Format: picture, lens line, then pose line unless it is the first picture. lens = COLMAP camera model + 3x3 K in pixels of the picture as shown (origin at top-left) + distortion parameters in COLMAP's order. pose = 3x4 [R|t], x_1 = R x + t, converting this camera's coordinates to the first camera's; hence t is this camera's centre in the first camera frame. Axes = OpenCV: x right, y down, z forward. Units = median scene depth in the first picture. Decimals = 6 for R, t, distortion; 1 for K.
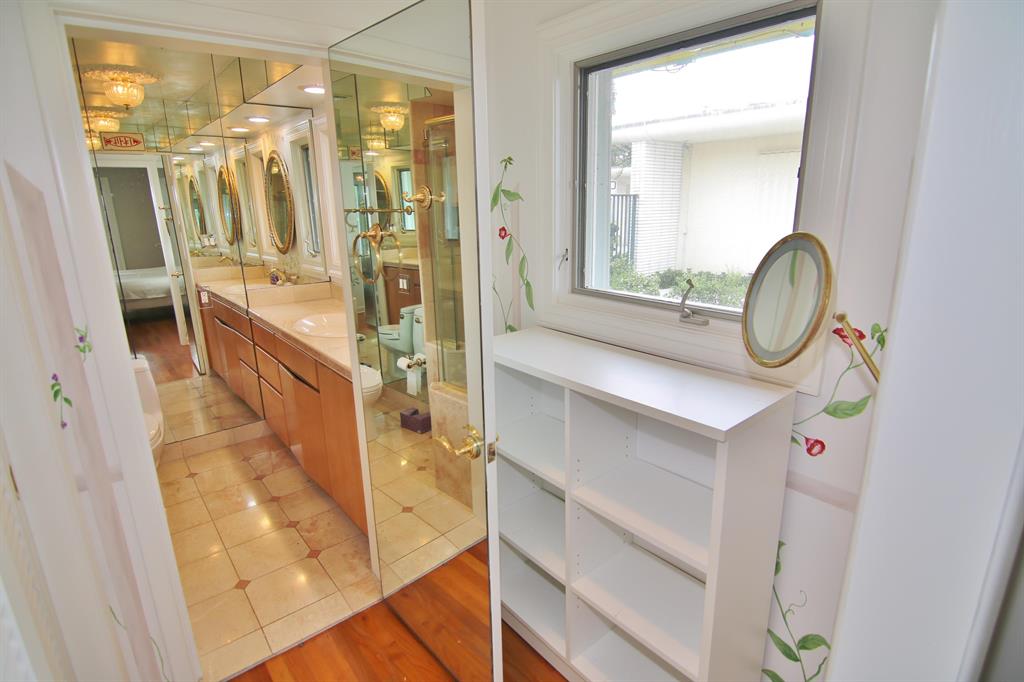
lens RADIAL K [[518.1, 0, 509.4], [0, 518.1, 340.8], [0, 0, 1]] dist [-0.001167, 0.000316]
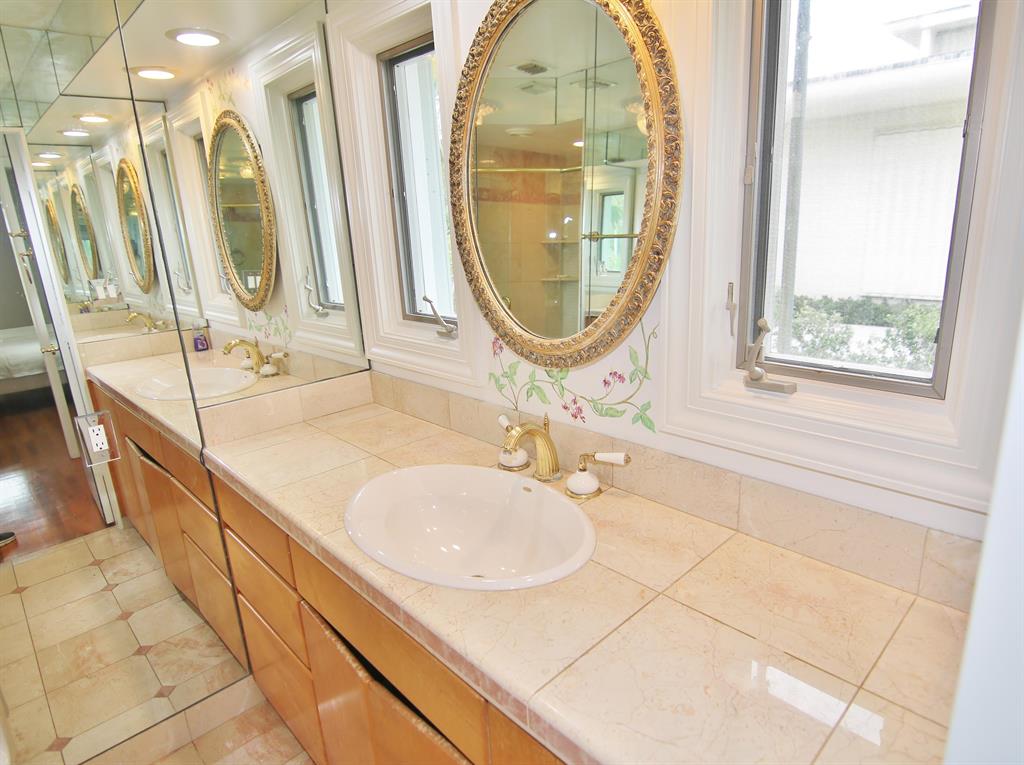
lens RADIAL K [[590.1, 0, 515.8], [0, 590.1, 380.8], [0, 0, 1]] dist [-0.004883, -0.001659]
pose [[0.996099, -0.053967, 0.069818, -0.185009], [0.053460, 0.998528, 0.009108, -0.075358], [-0.070207, -0.005340, 0.997518, 0.327219]]
